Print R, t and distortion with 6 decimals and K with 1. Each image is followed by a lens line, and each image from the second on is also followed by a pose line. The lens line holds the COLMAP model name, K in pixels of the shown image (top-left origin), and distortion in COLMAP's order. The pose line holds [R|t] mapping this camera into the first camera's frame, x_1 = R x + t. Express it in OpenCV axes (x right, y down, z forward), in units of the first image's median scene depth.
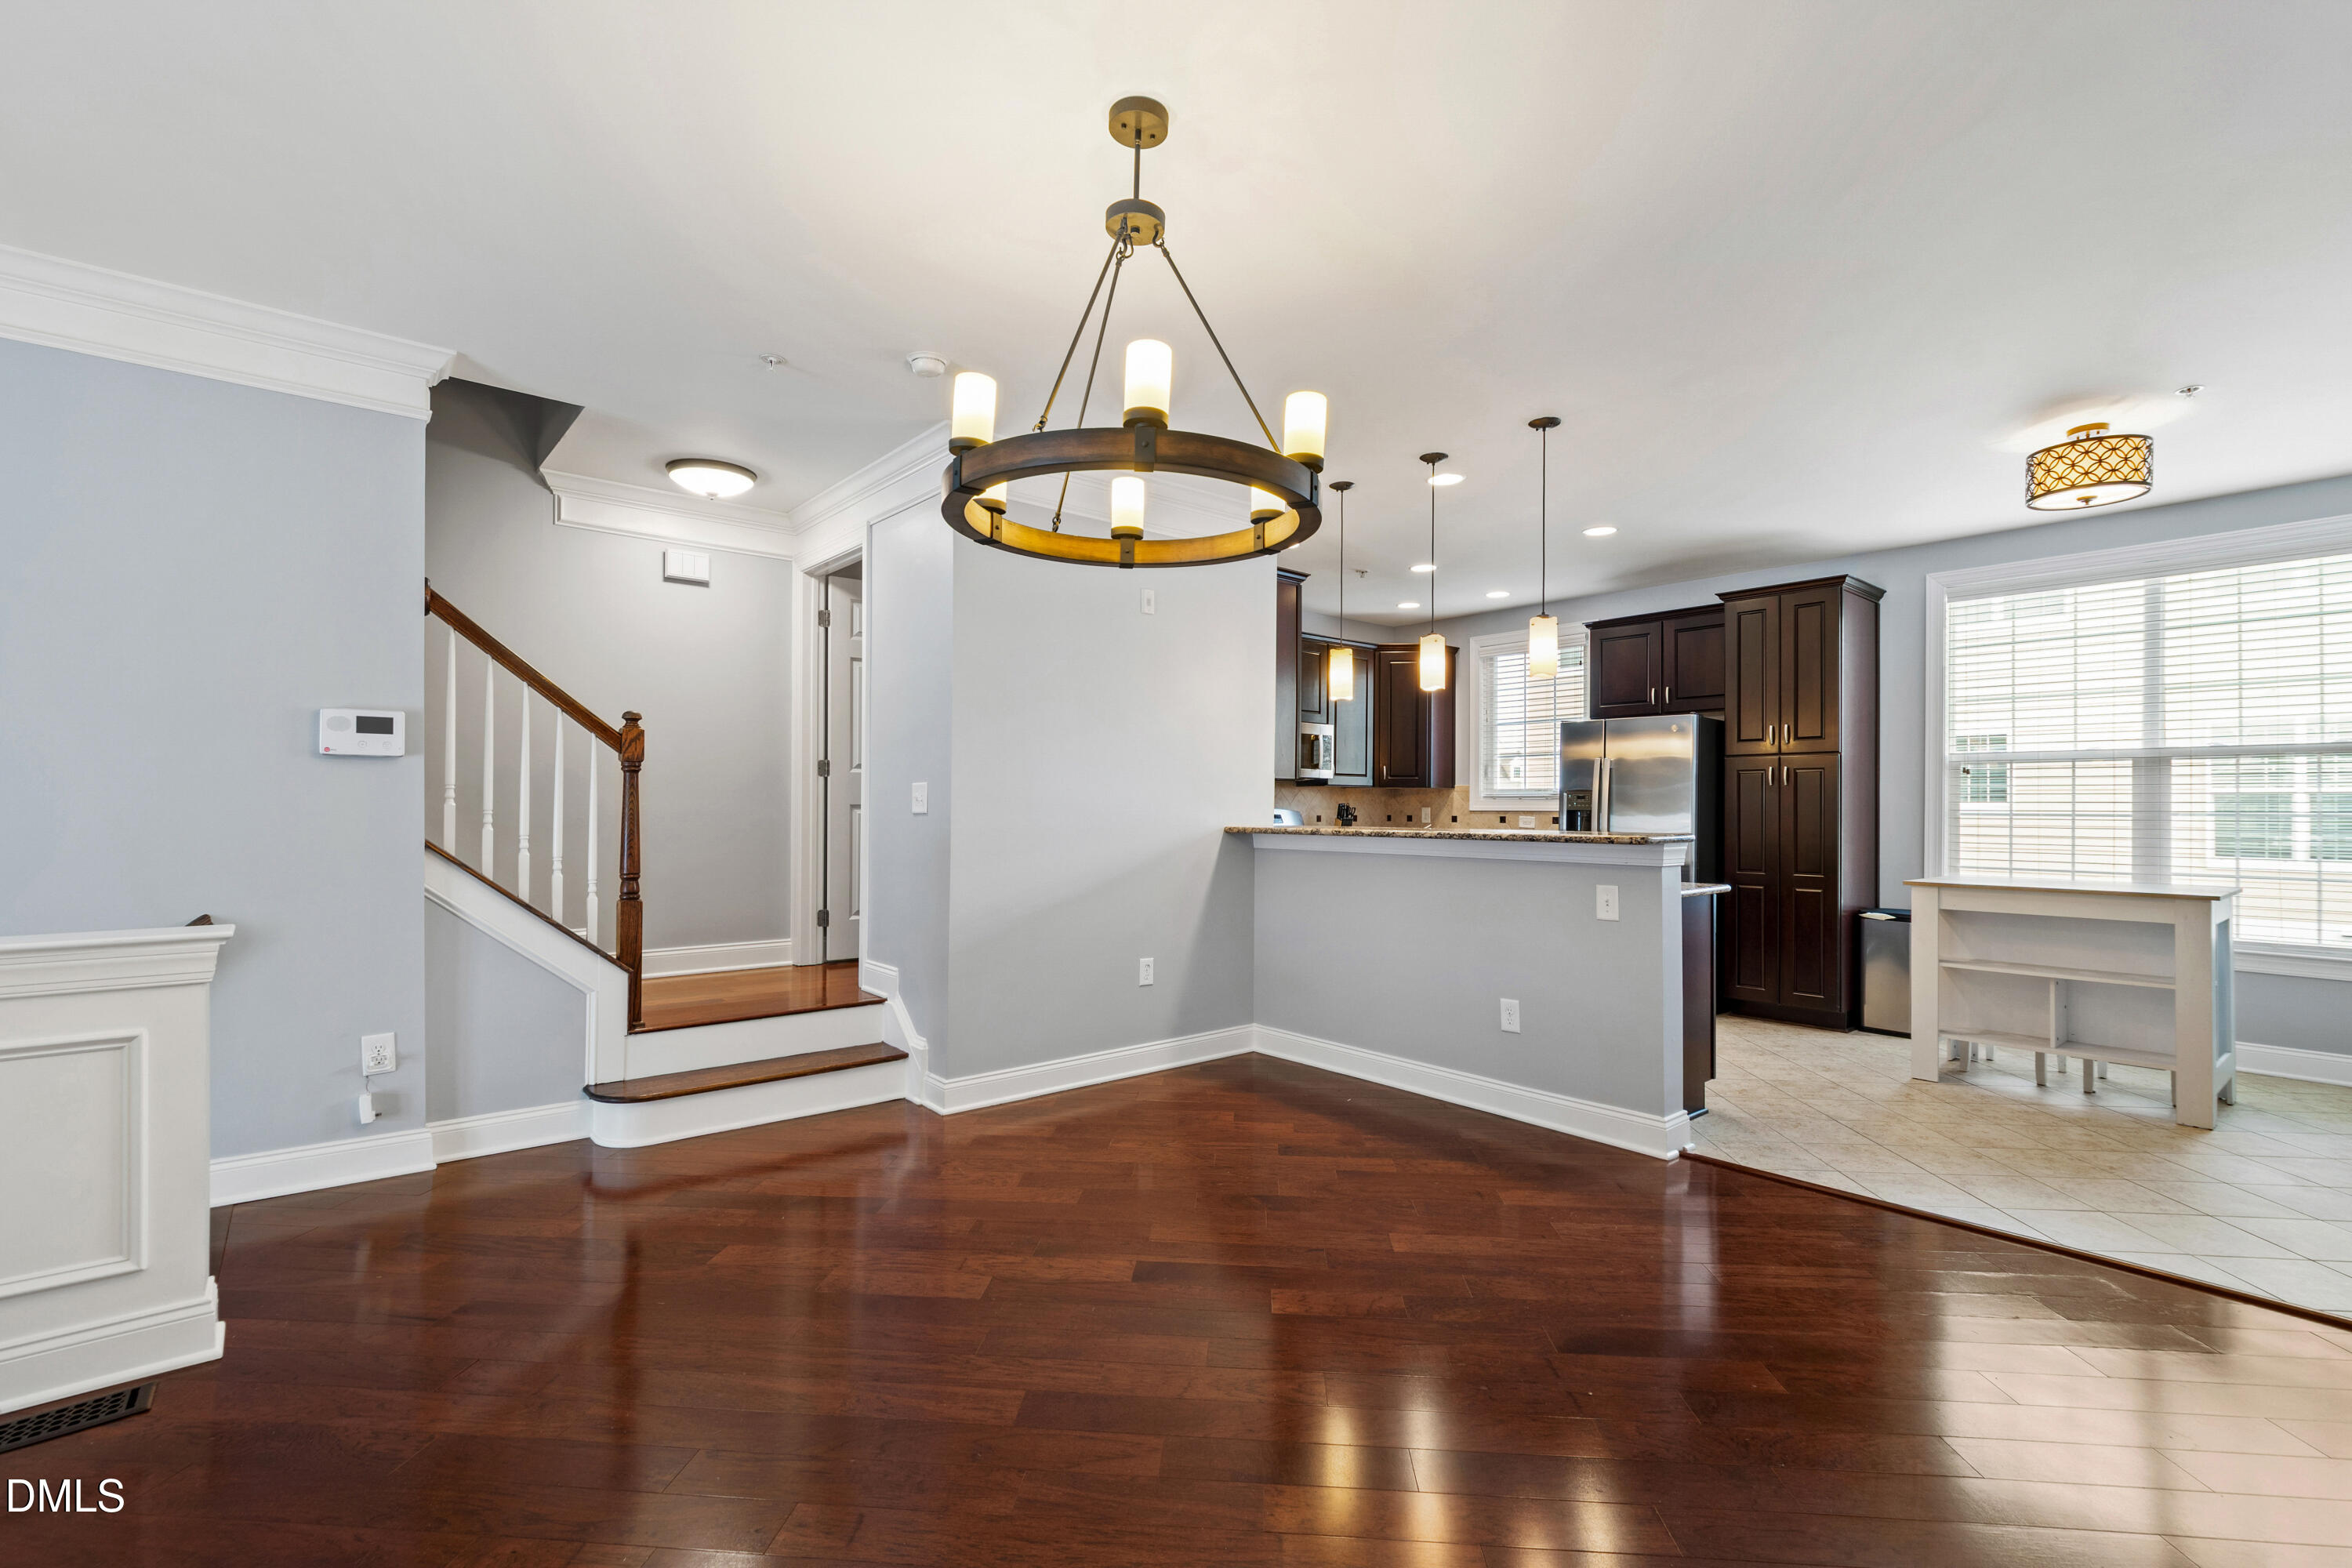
lens RADIAL K [[1057.6, 0, 1161.6], [0, 1057.6, 805.4], [0, 0, 1]] dist [-0.000118, -0.000803]
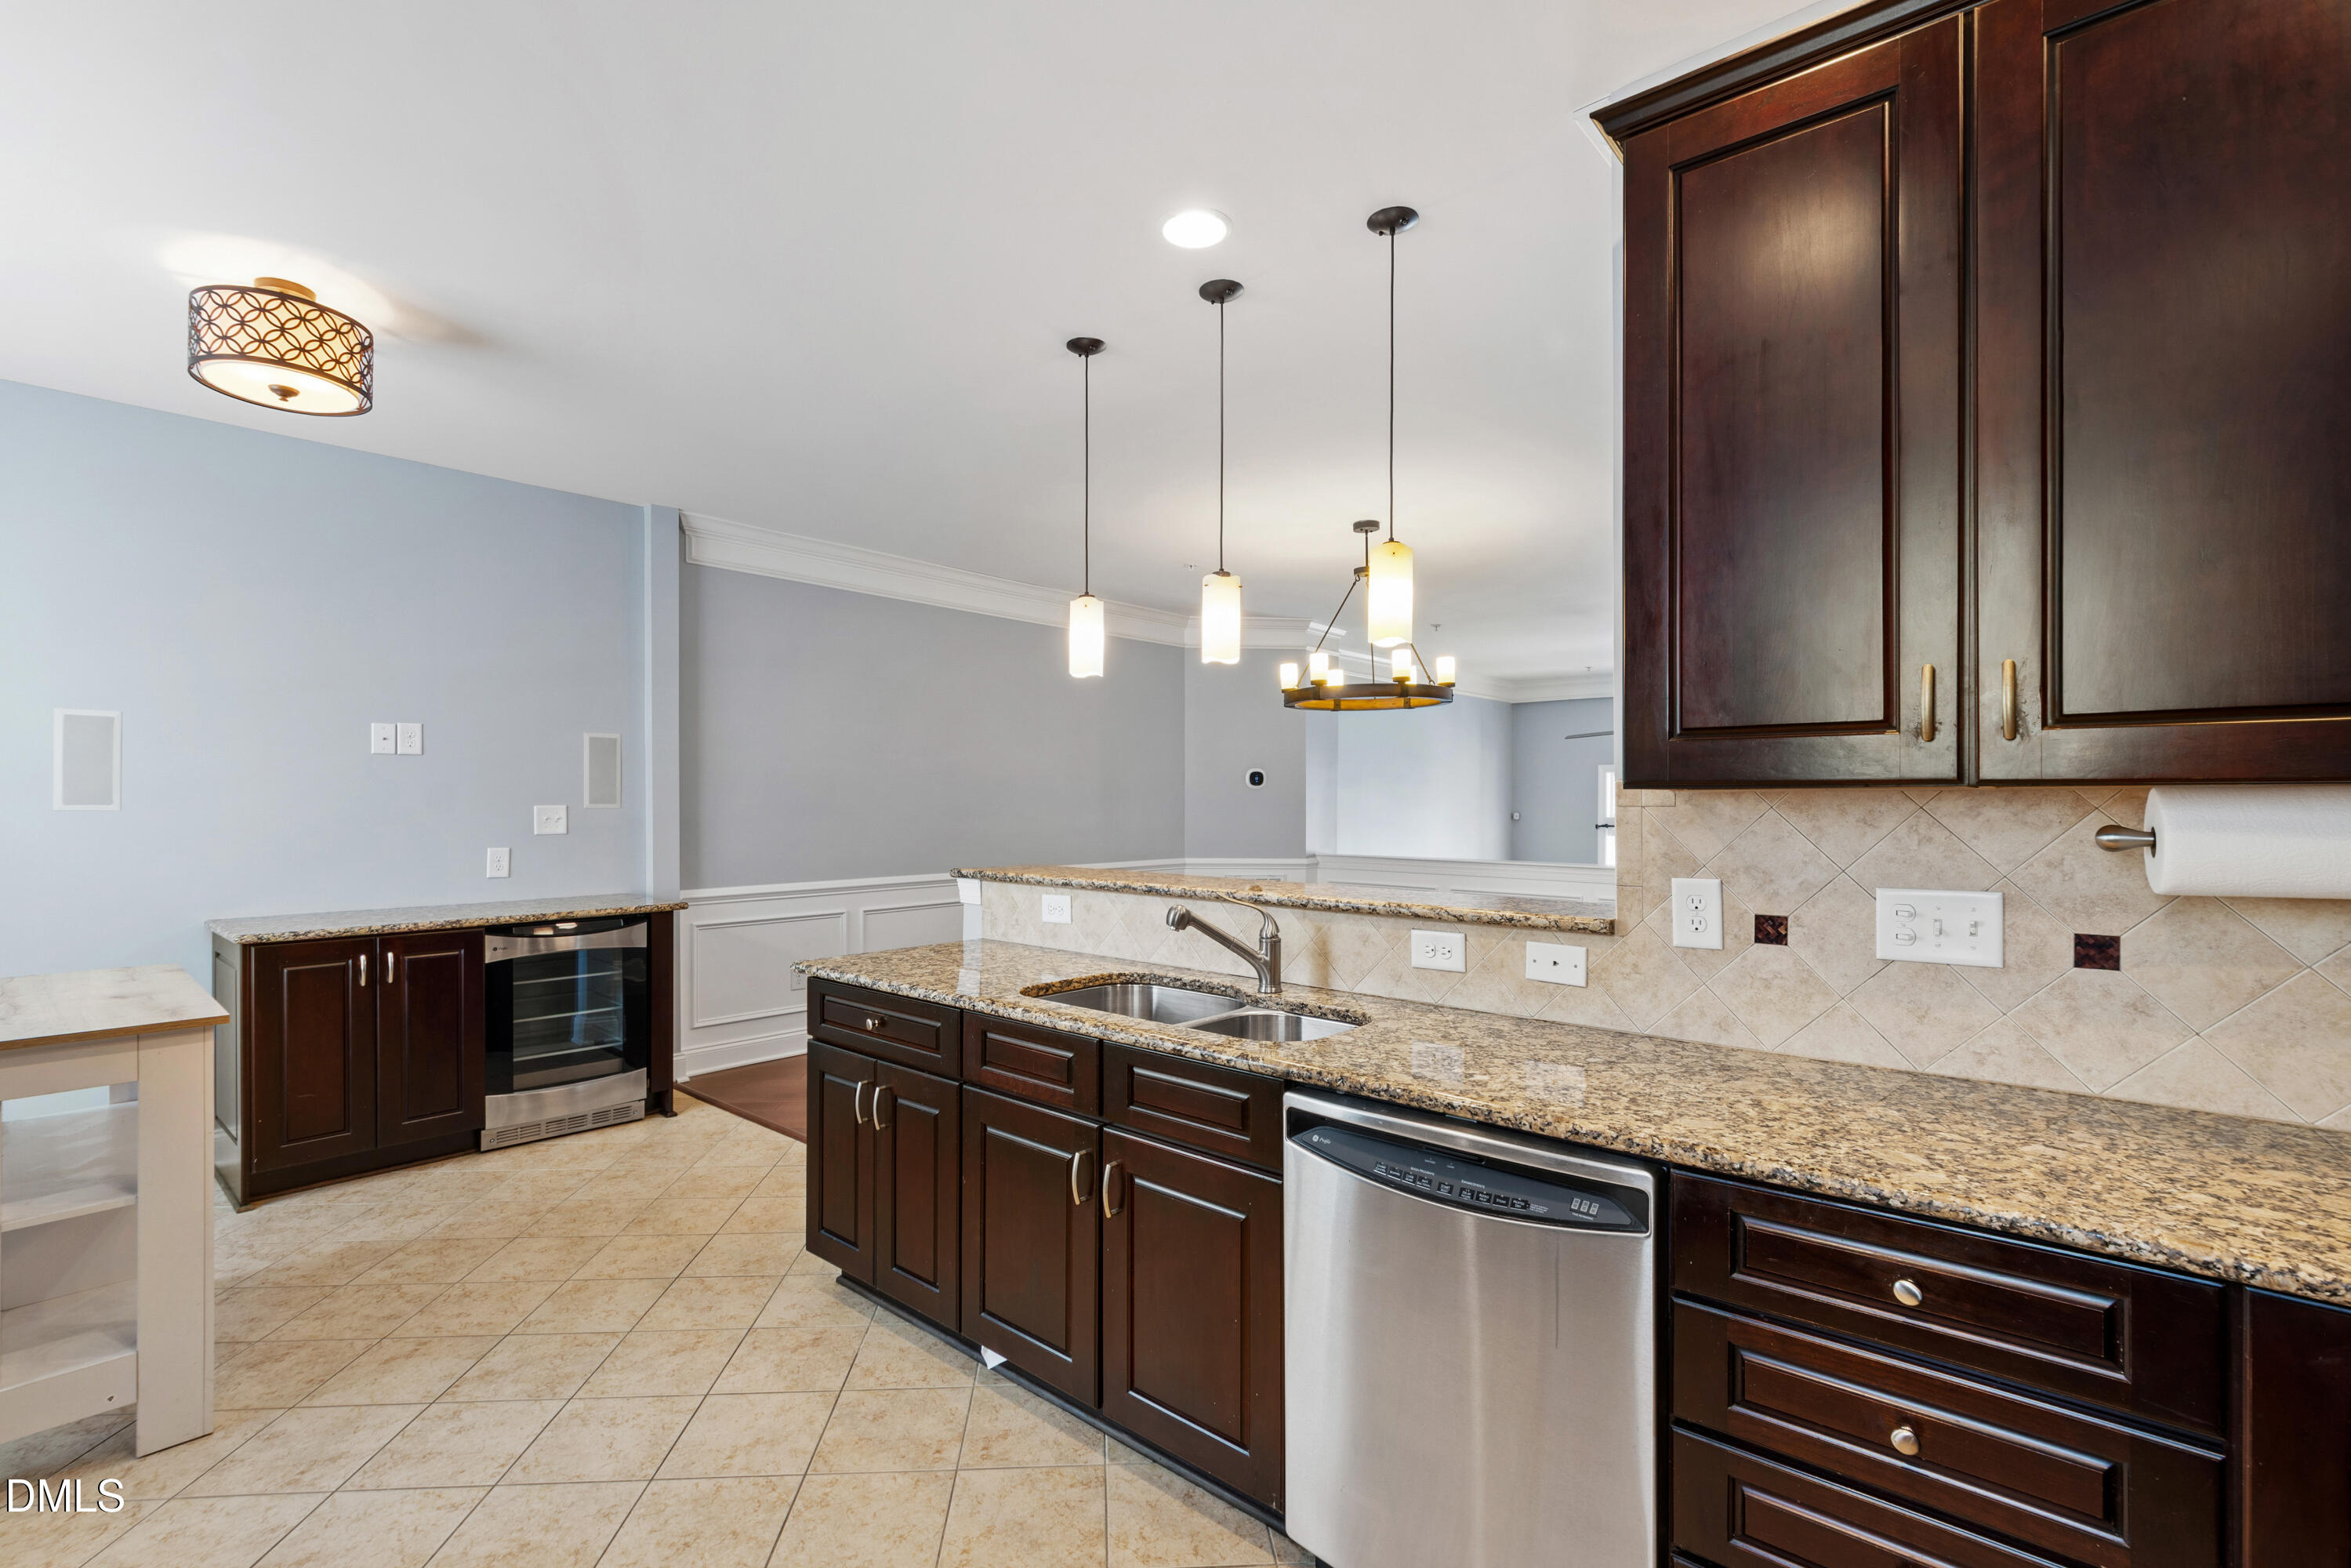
lens RADIAL K [[1057.2, 0, 1161.1], [0, 1057.2, 805.4], [0, 0, 1]] dist [-0.000118, -0.000803]
pose [[-0.987253, -0.003644, -0.159119, 0.423693], [-0.004394, 0.999981, 0.004361, -0.028741], [0.159100, 0.005004, -0.987250, 1.749326]]
